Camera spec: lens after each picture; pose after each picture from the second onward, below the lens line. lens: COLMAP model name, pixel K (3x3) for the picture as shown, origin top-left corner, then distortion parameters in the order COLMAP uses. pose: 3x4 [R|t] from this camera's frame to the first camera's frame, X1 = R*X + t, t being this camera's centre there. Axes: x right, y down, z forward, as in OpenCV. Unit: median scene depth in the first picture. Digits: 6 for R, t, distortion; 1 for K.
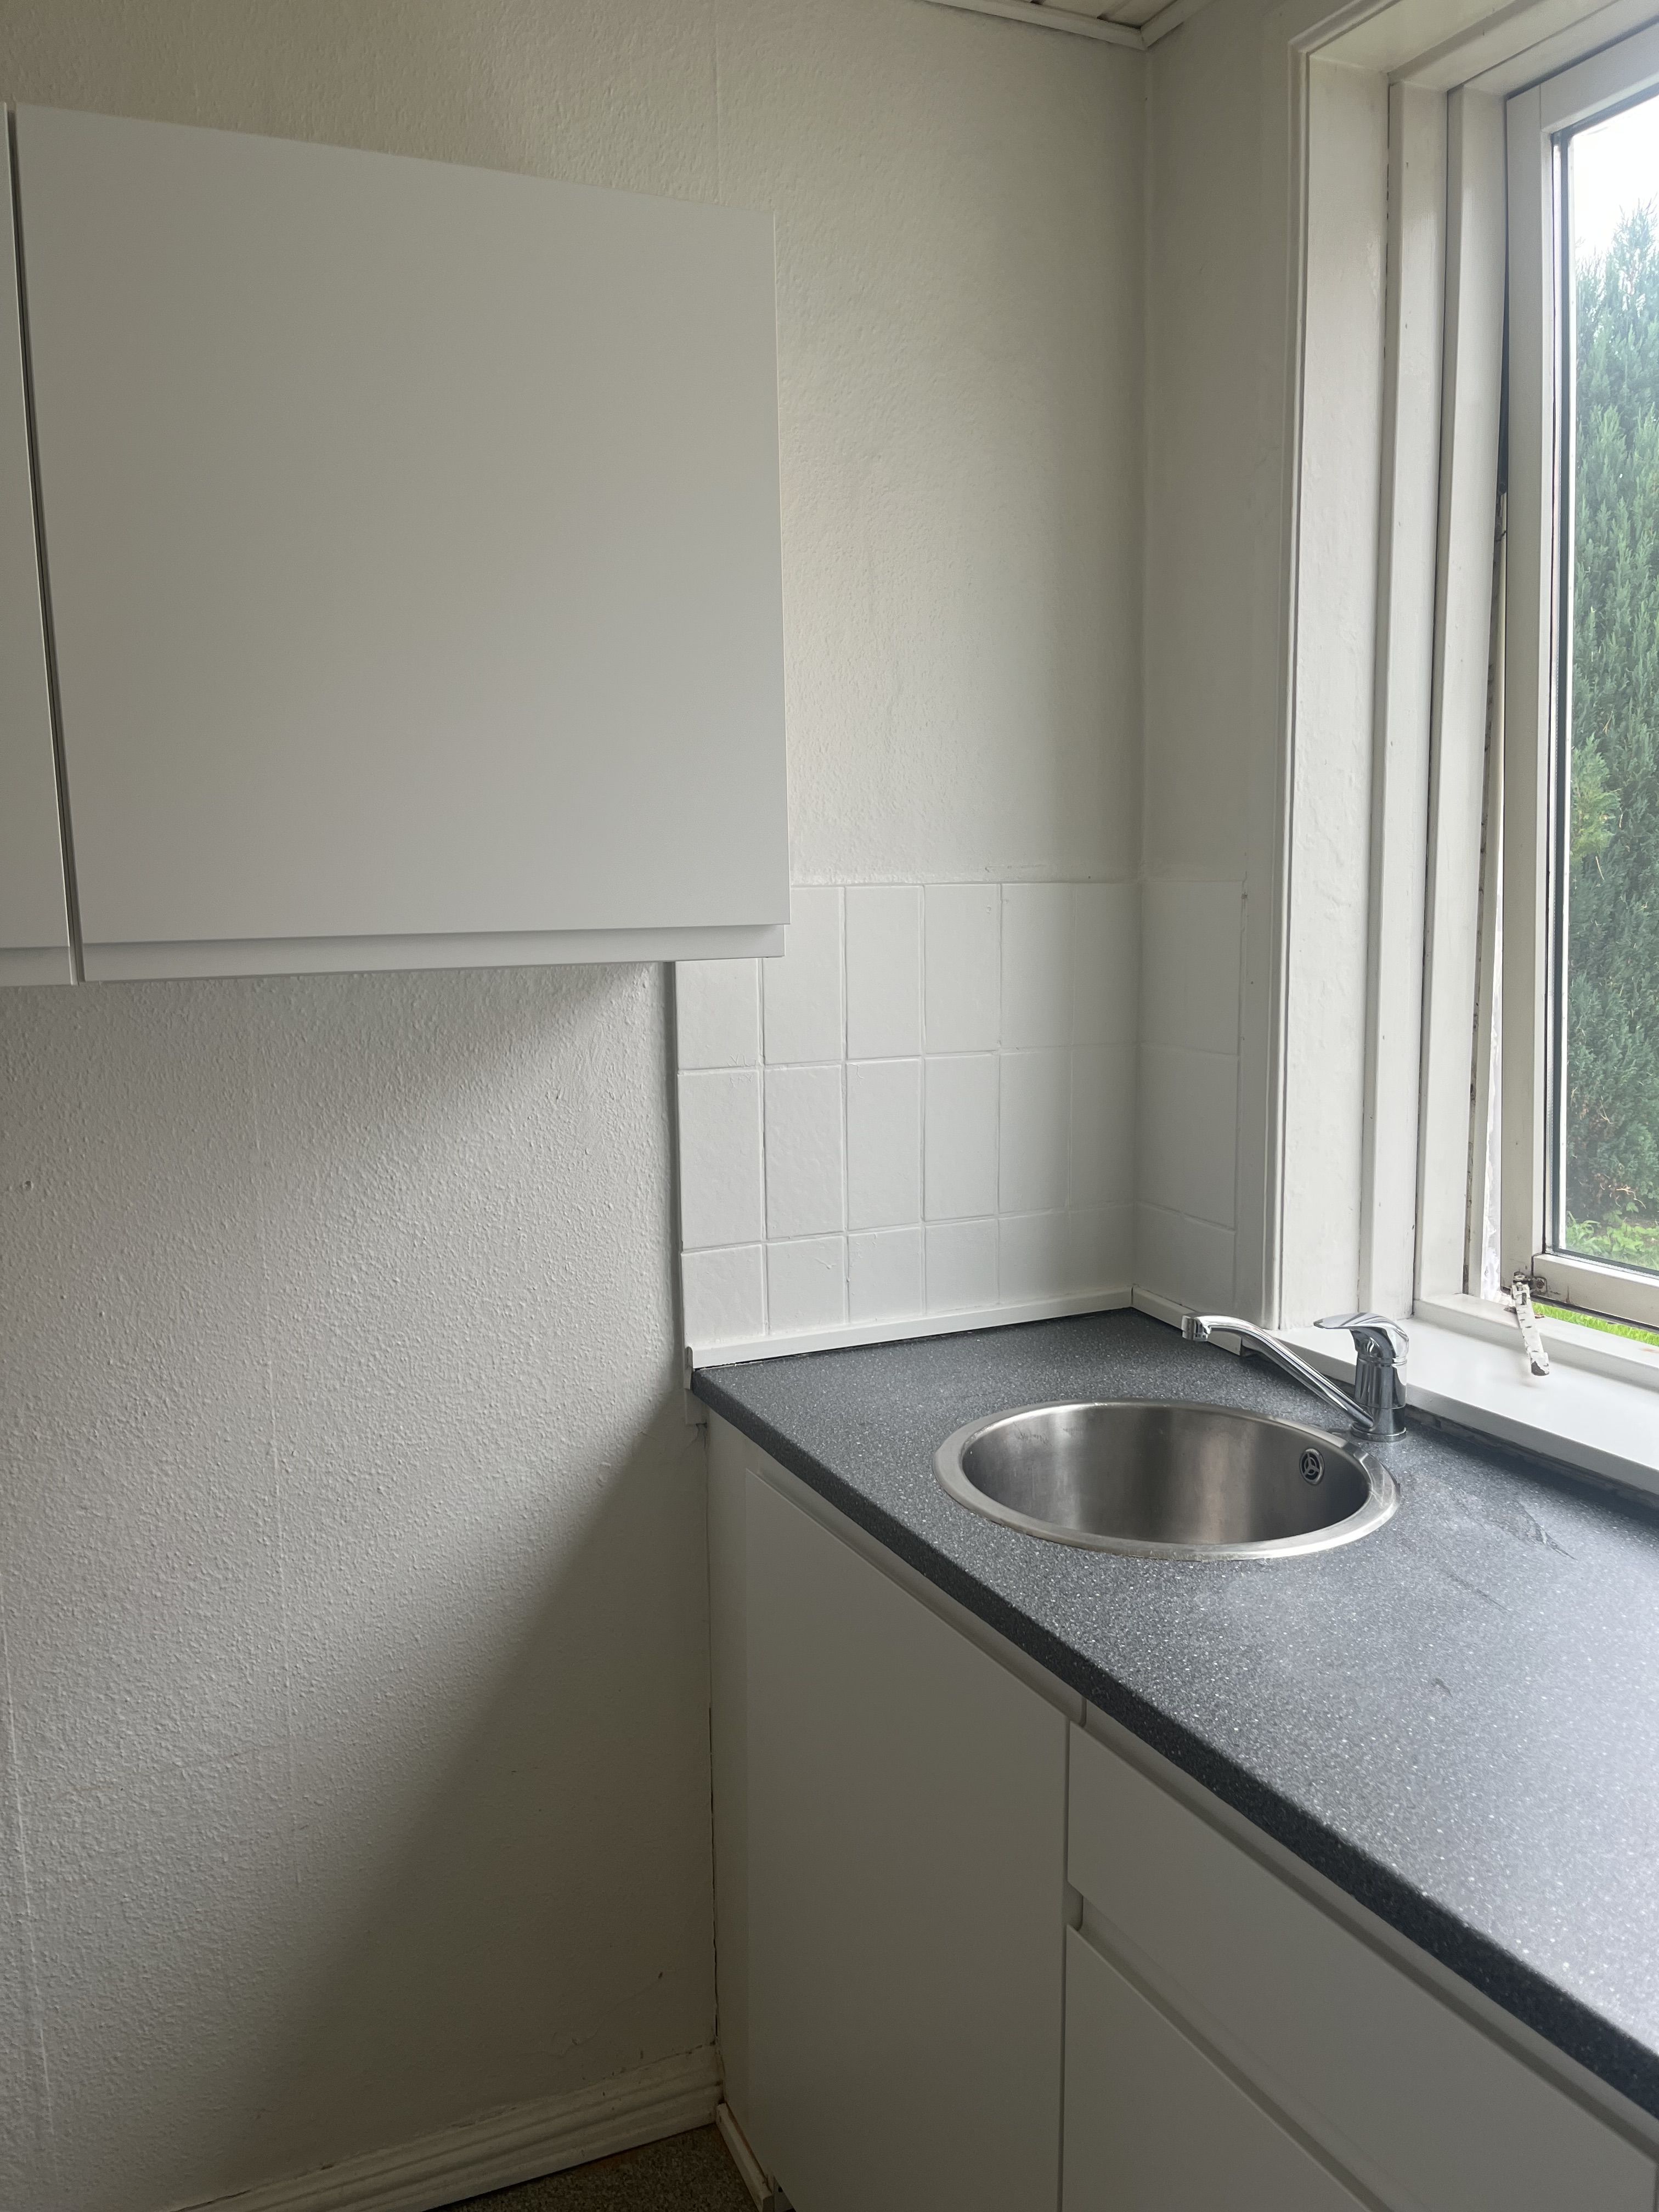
lens RADIAL K [[1726.3, 0, 826.7], [0, 1726.3, 1100.5], [0, 0, 1]] dist [0.005323, 0.001946]
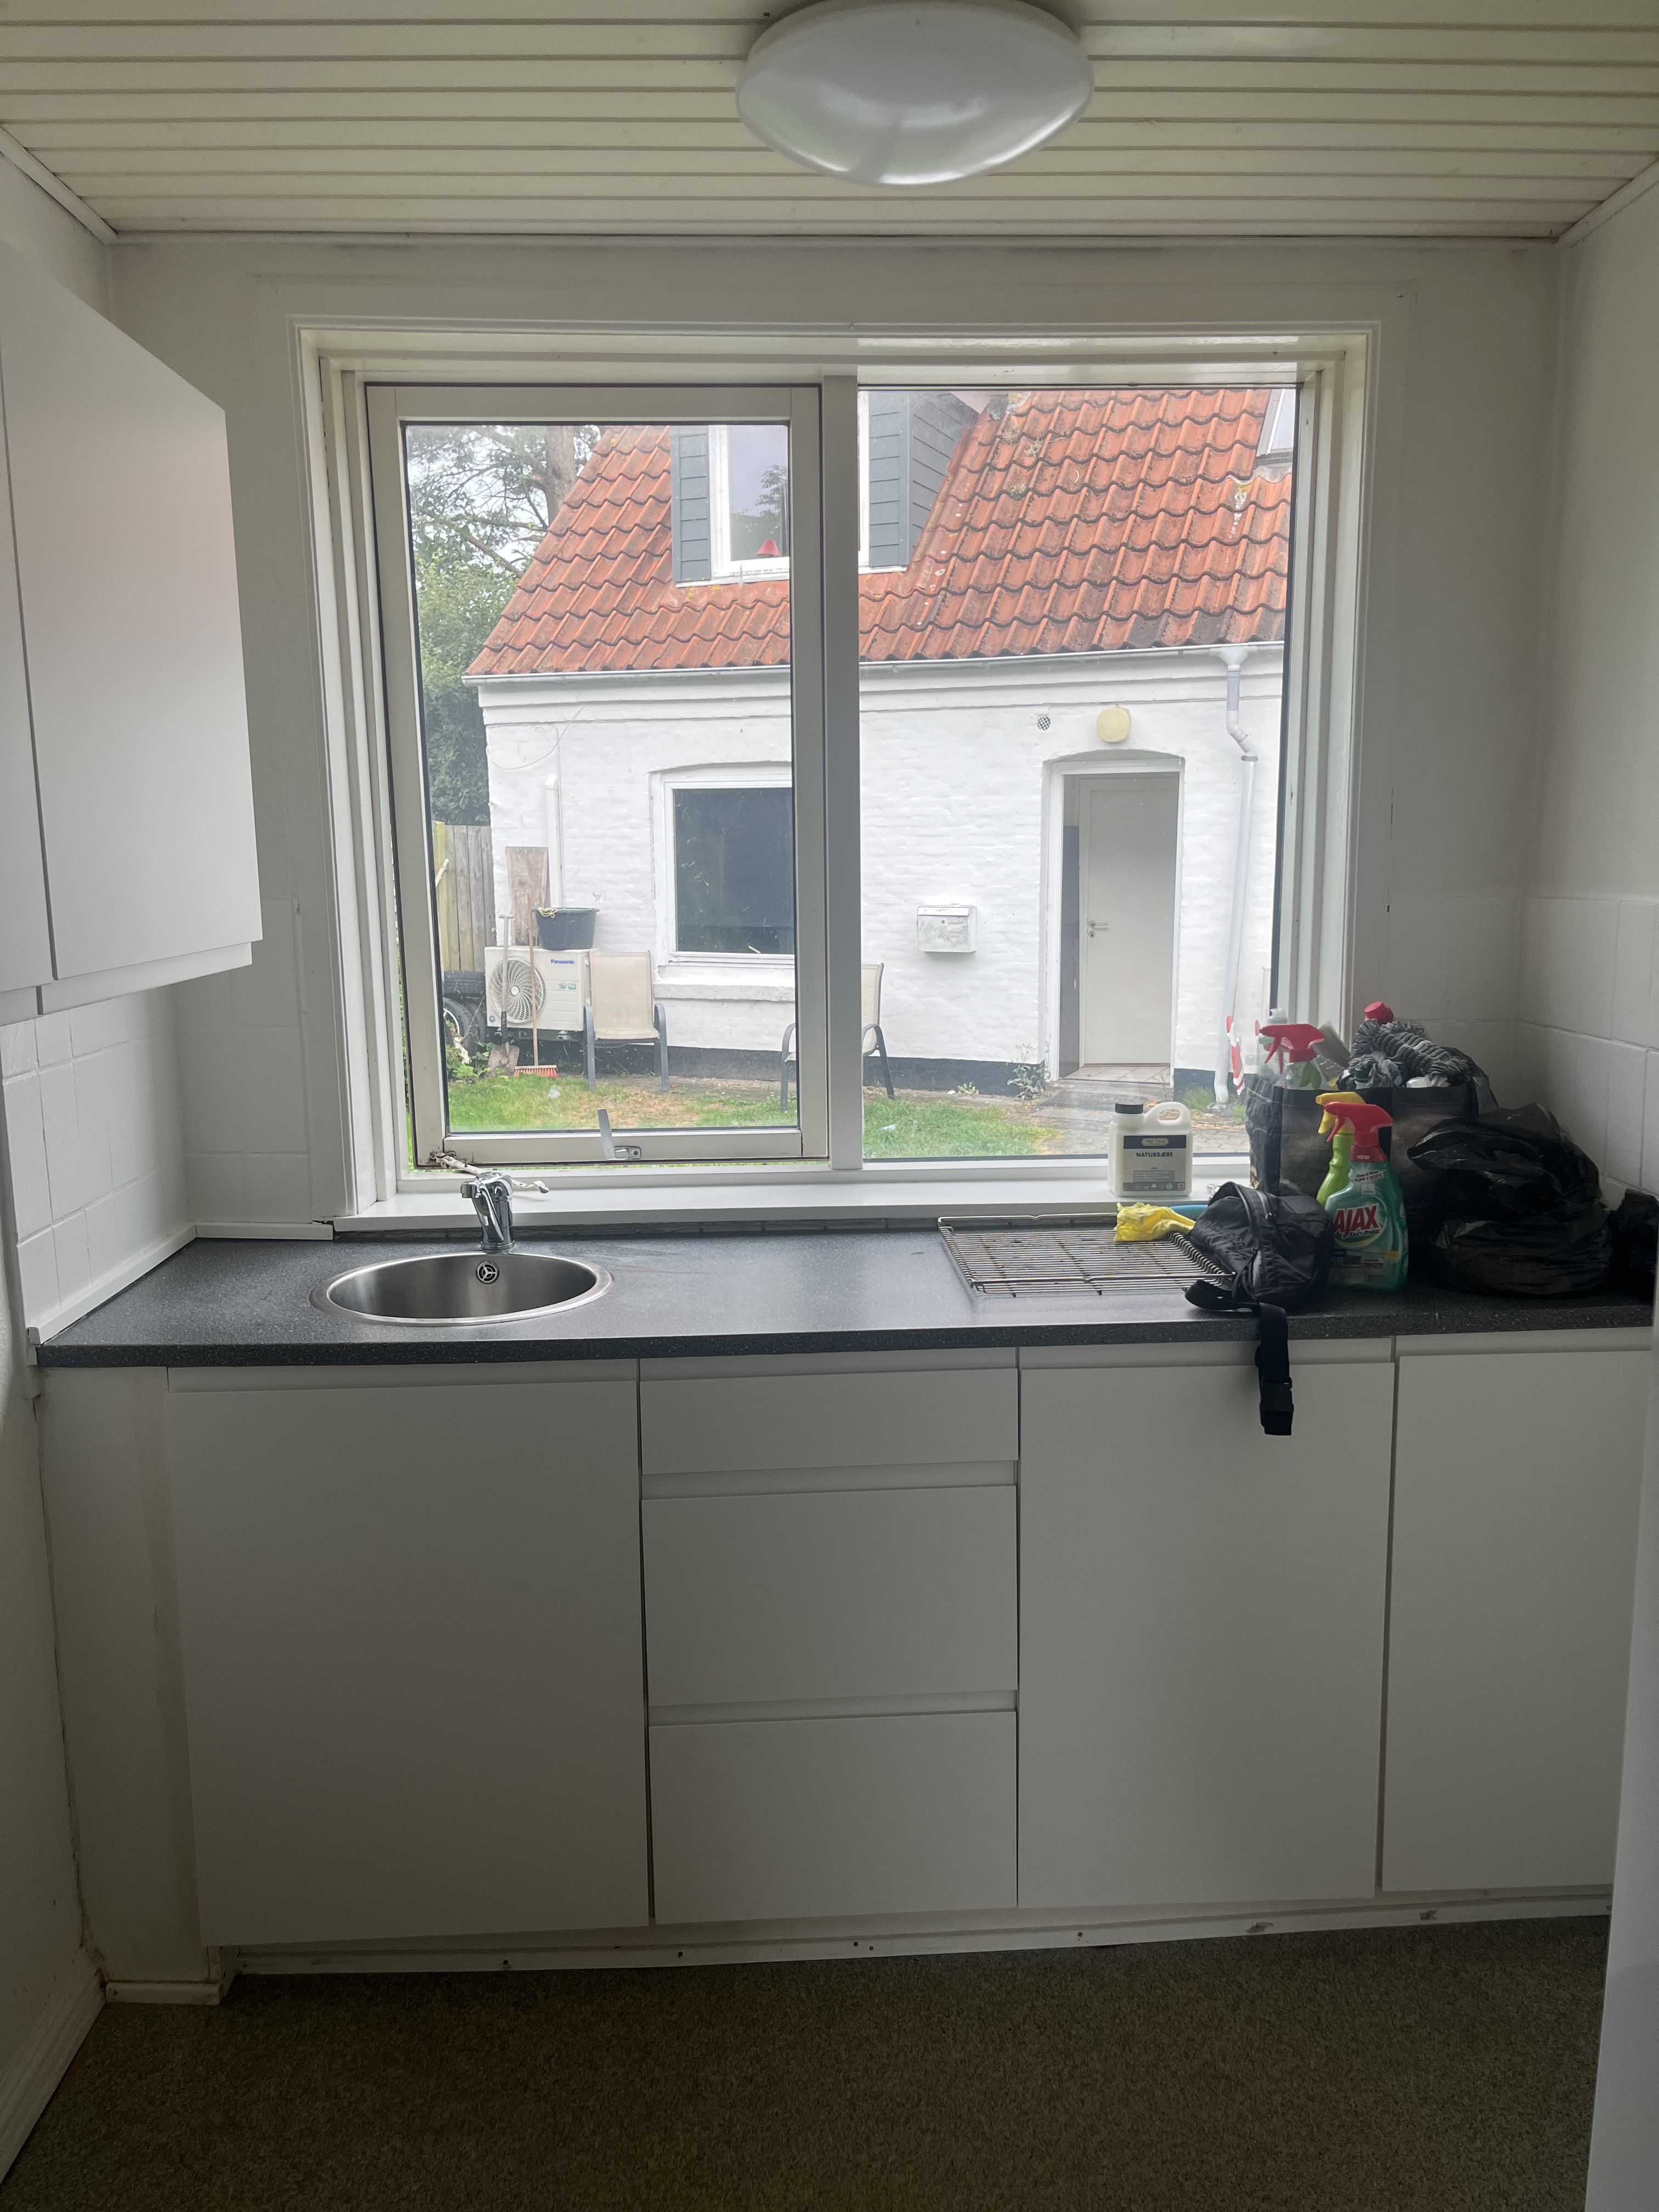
lens RADIAL K [[1726.3, 0, 832.7], [0, 1726.3, 1113.0], [0, 0, 1]] dist [0.005323, 0.001946]
pose [[0.390247, -0.127473, 0.911843, -0.884889], [0.125363, 0.988503, 0.084537, -0.023419], [-0.912136, 0.081321, 0.401740, 0.065398]]
